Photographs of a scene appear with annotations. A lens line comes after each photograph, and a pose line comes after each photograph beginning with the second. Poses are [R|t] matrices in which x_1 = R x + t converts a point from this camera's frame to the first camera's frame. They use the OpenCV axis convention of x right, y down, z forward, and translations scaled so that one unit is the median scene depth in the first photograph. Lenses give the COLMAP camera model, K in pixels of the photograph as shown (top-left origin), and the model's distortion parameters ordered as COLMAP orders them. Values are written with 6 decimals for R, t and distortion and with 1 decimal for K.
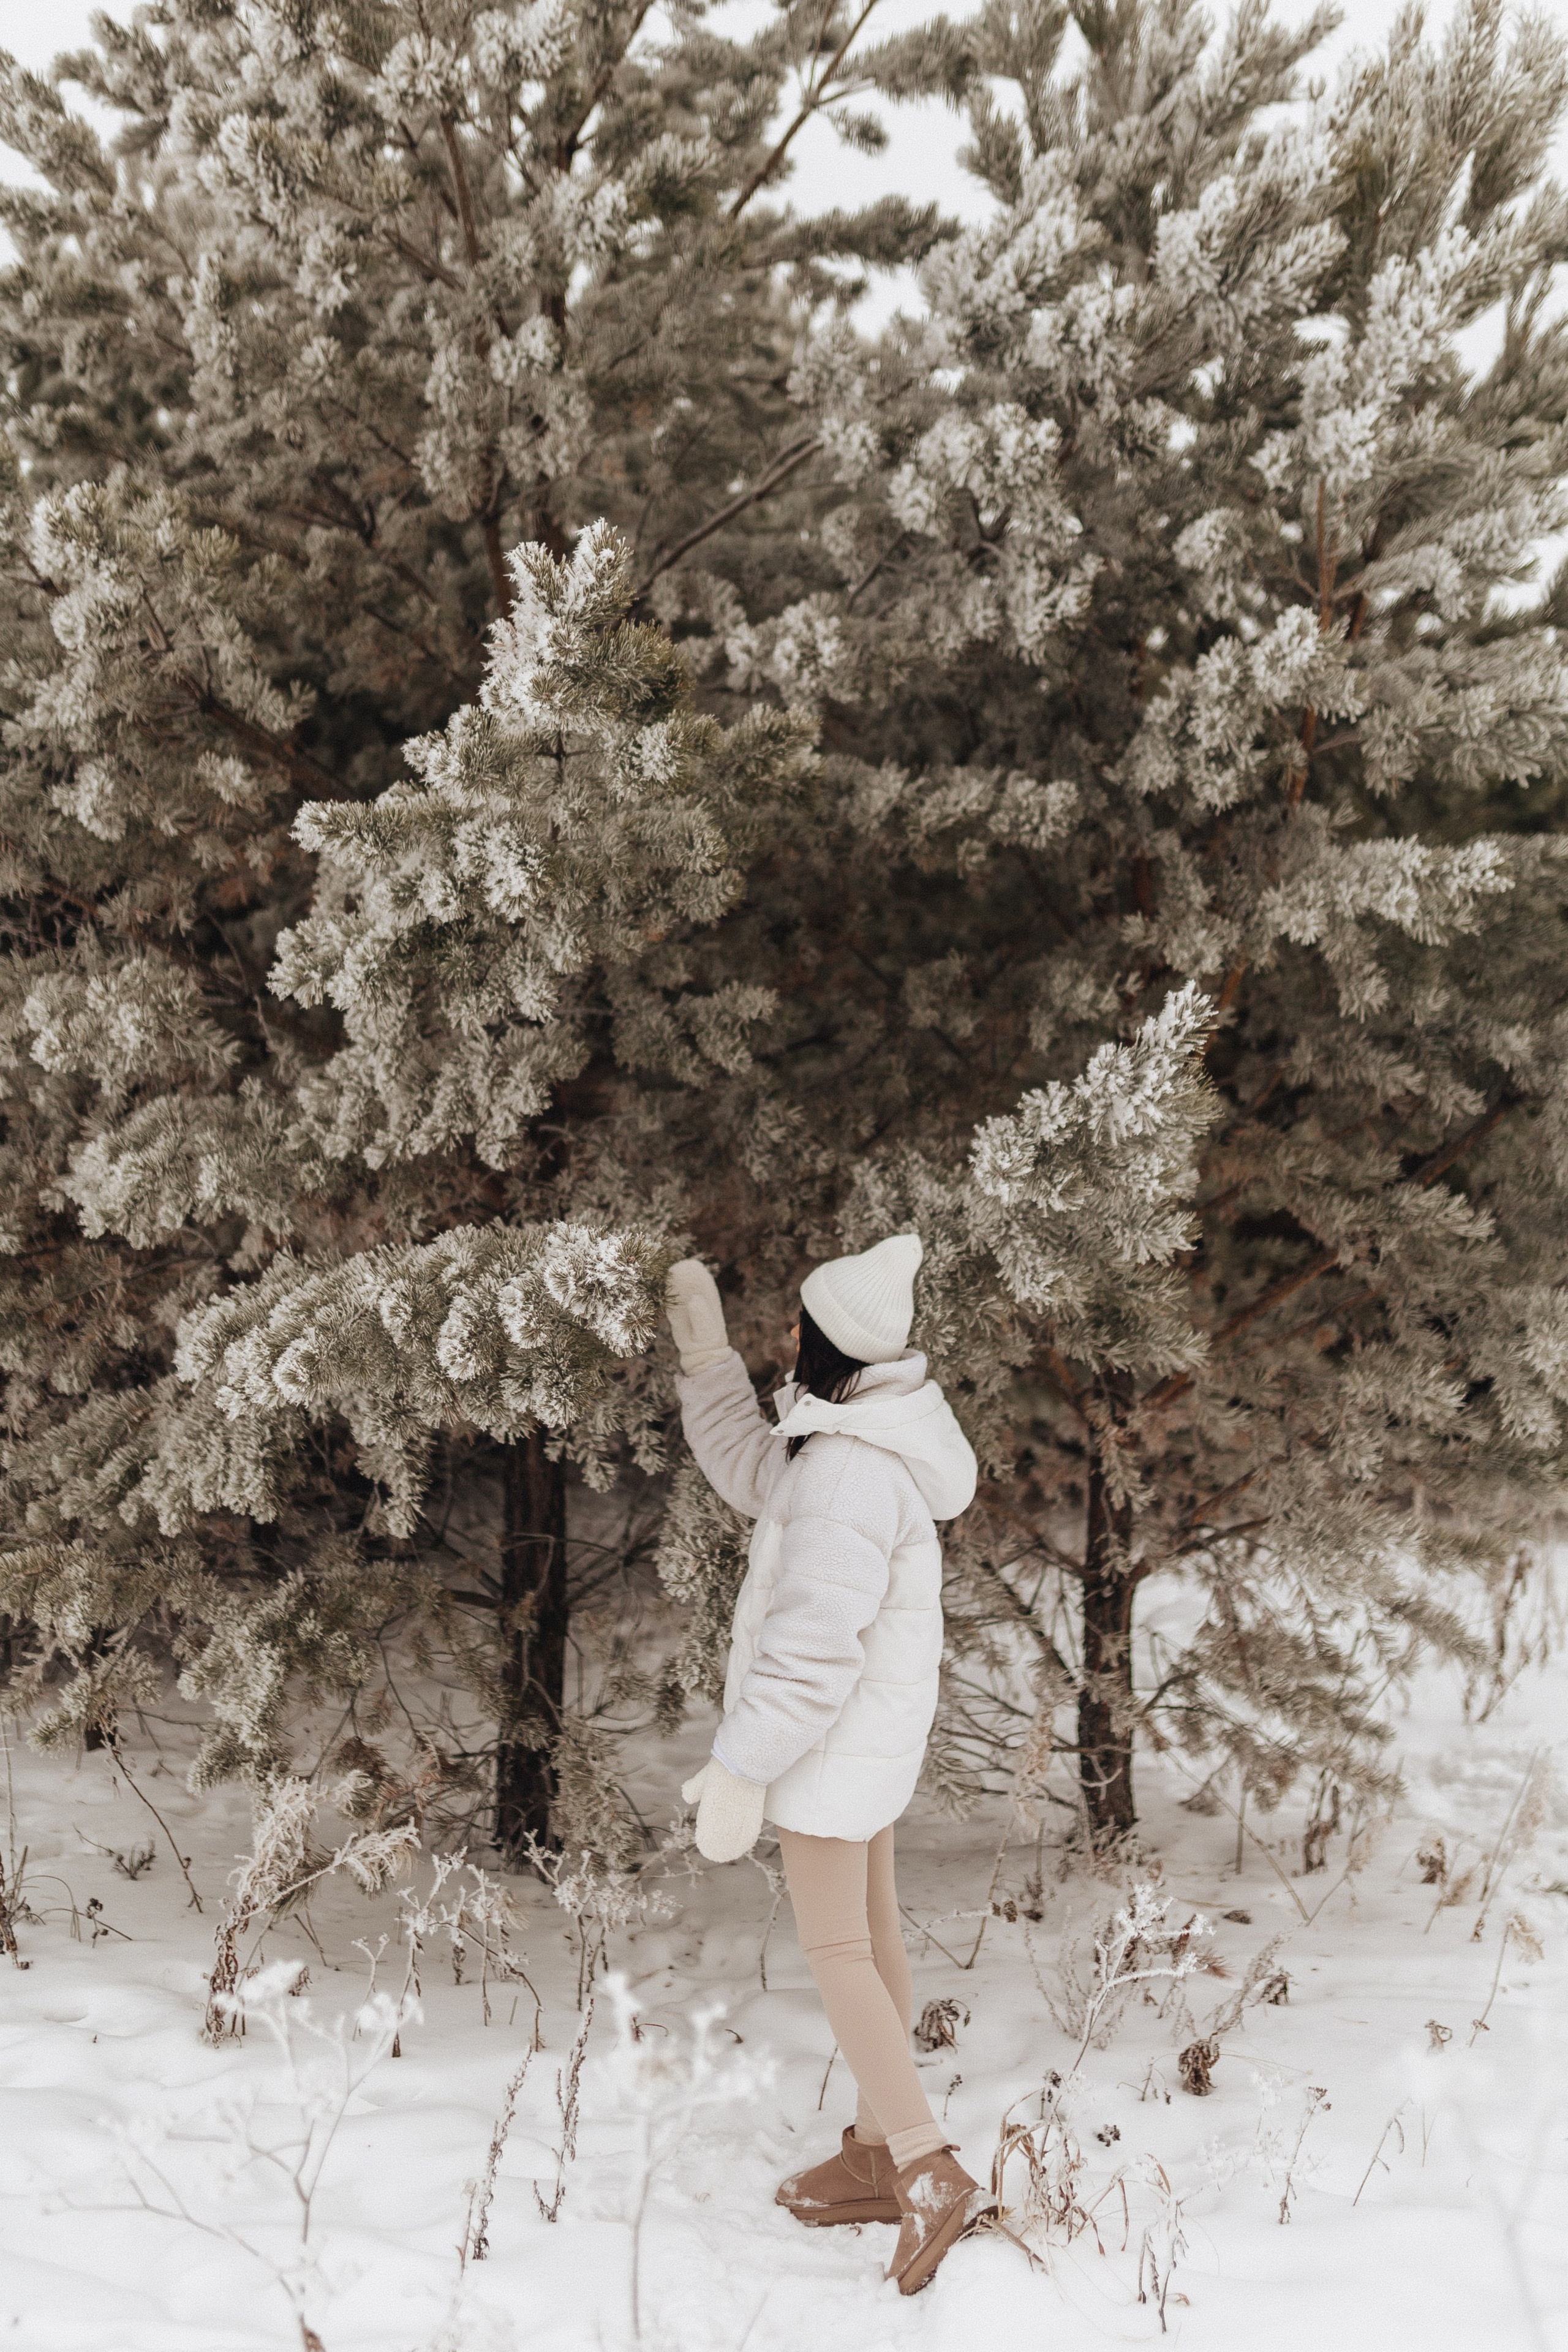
lens RADIAL K [[2287.9, 0, 791.9], [0, 2287.9, 1173.3], [0, 0, 1]] dist [-0.026271, 0.000000]
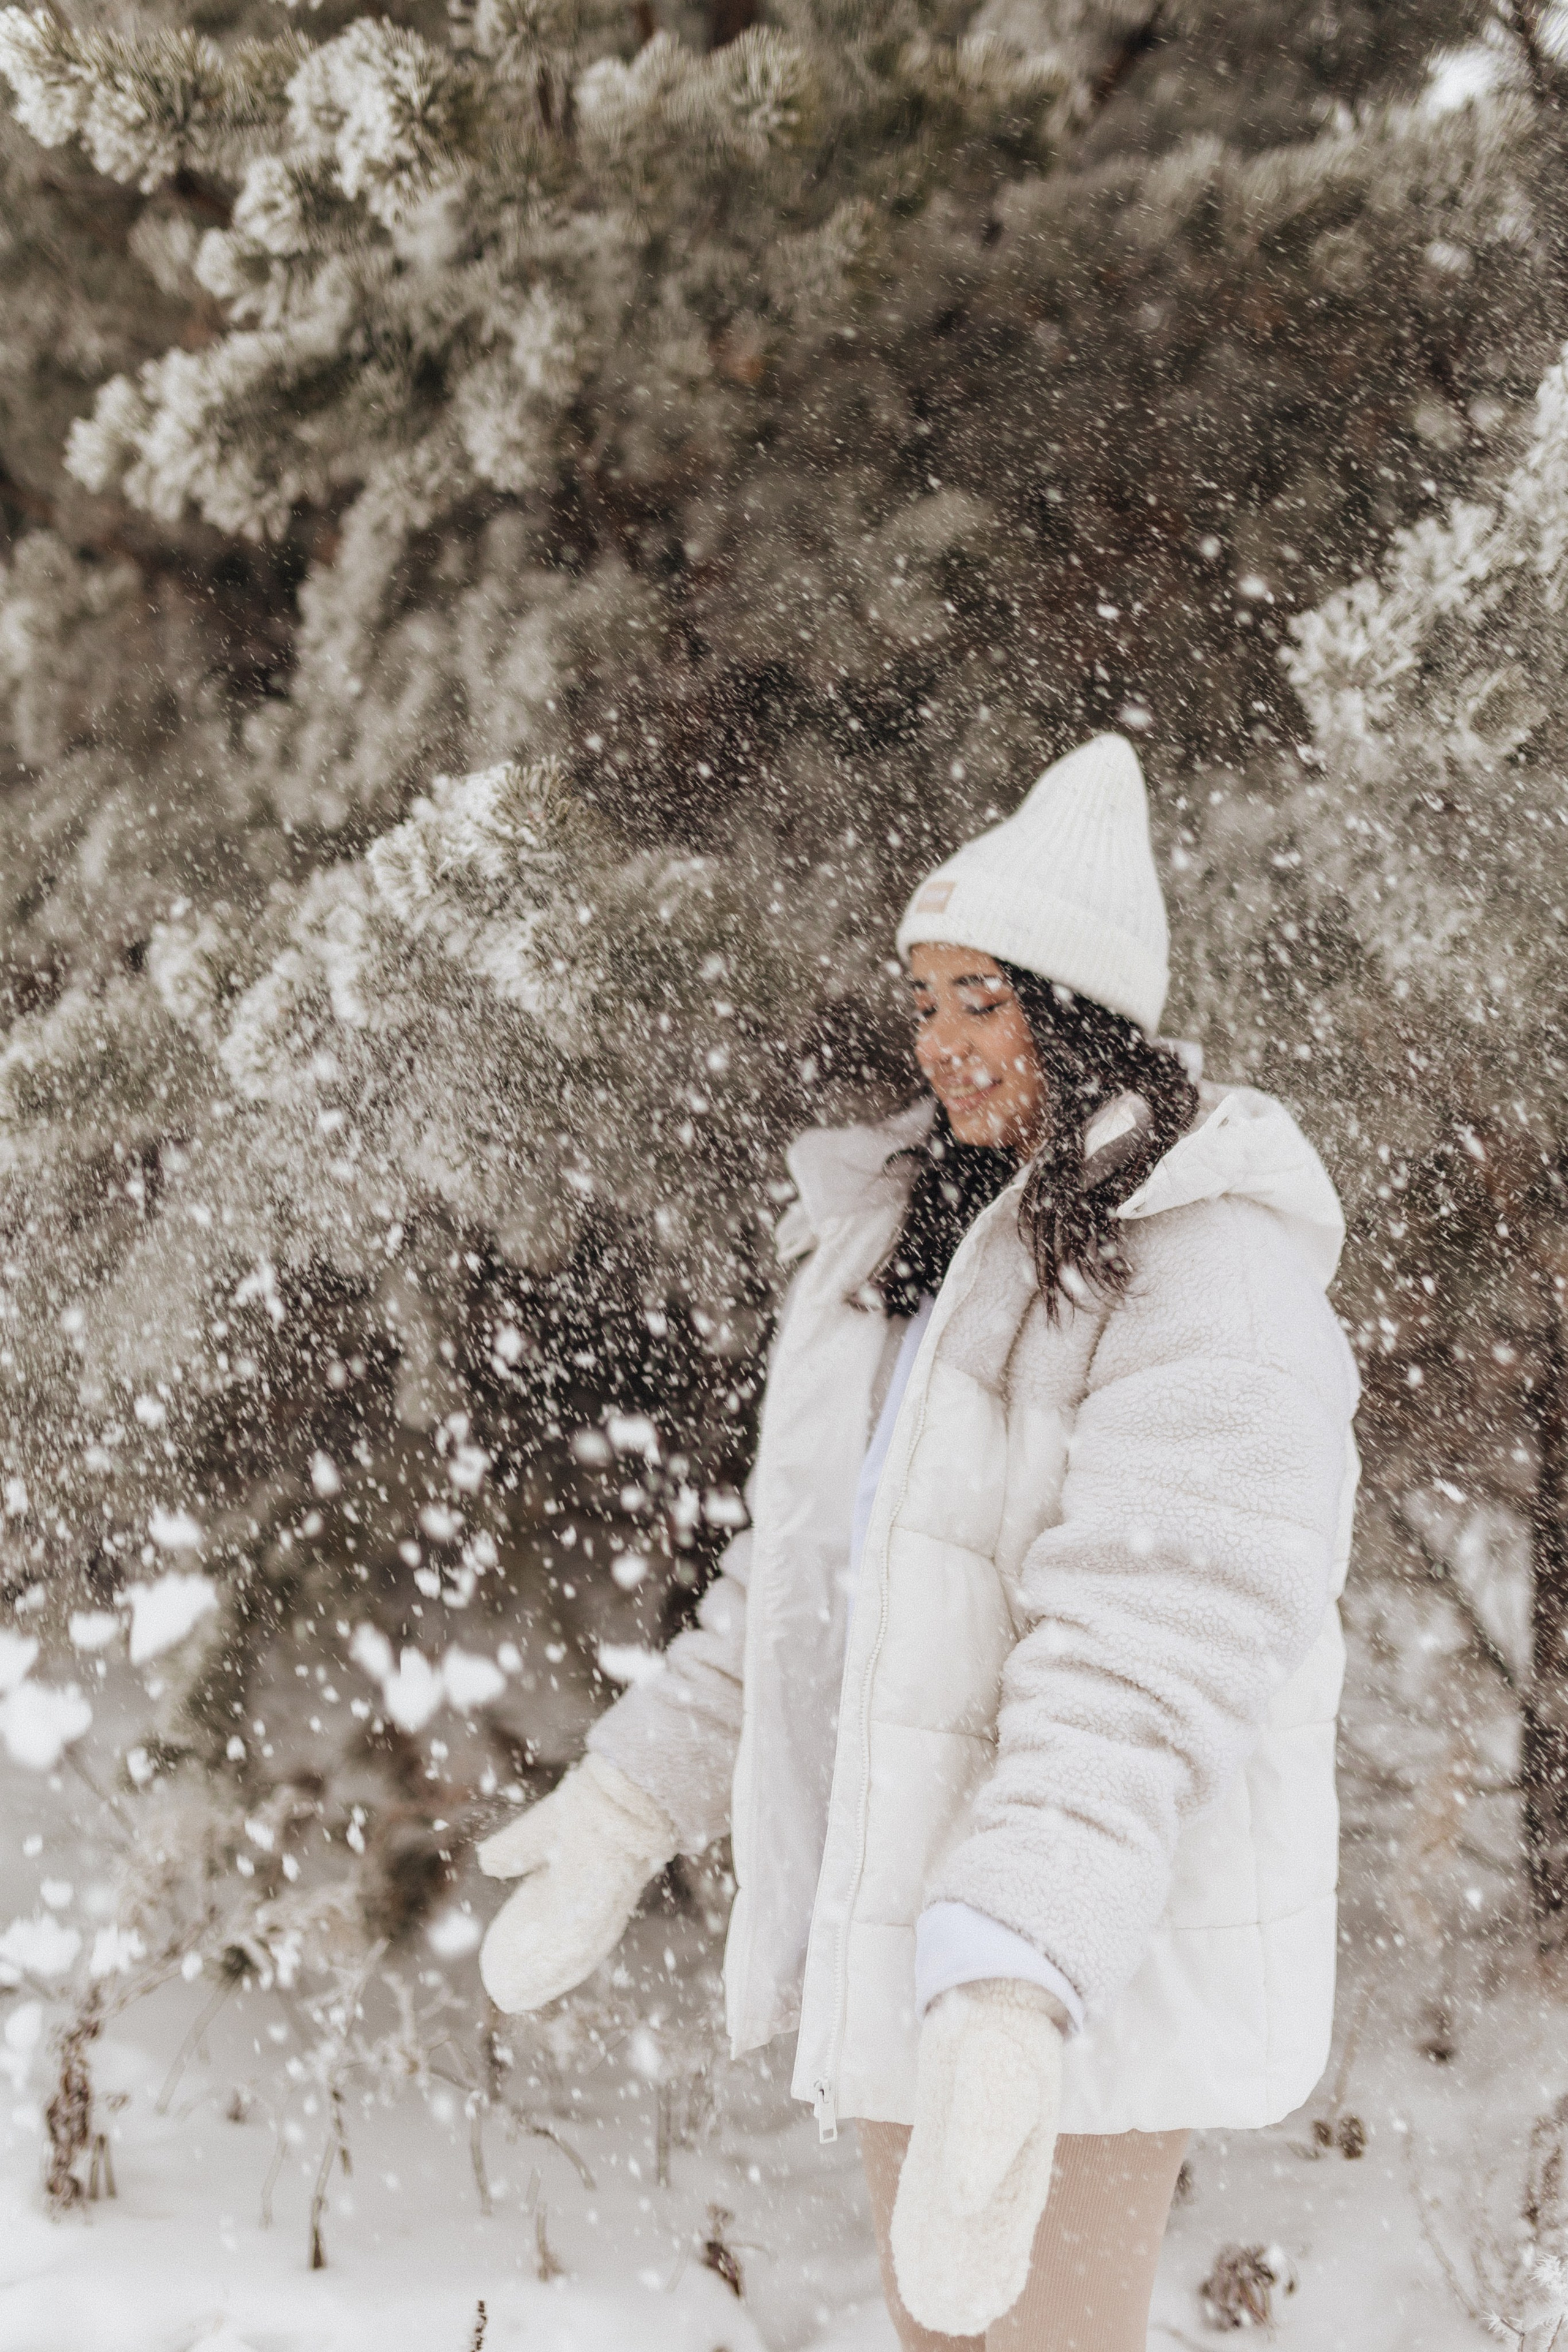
lens RADIAL K [[2318.5, 0, 779.3], [0, 2318.5, 1238.7], [0, 0, 1]] dist [-0.034036, 0.000000]
pose [[0.980285, 0.008331, -0.197414, 0.058943], [0.002588, 0.998484, 0.054991, 0.076124], [0.197572, -0.054418, 0.978777, 0.407360]]
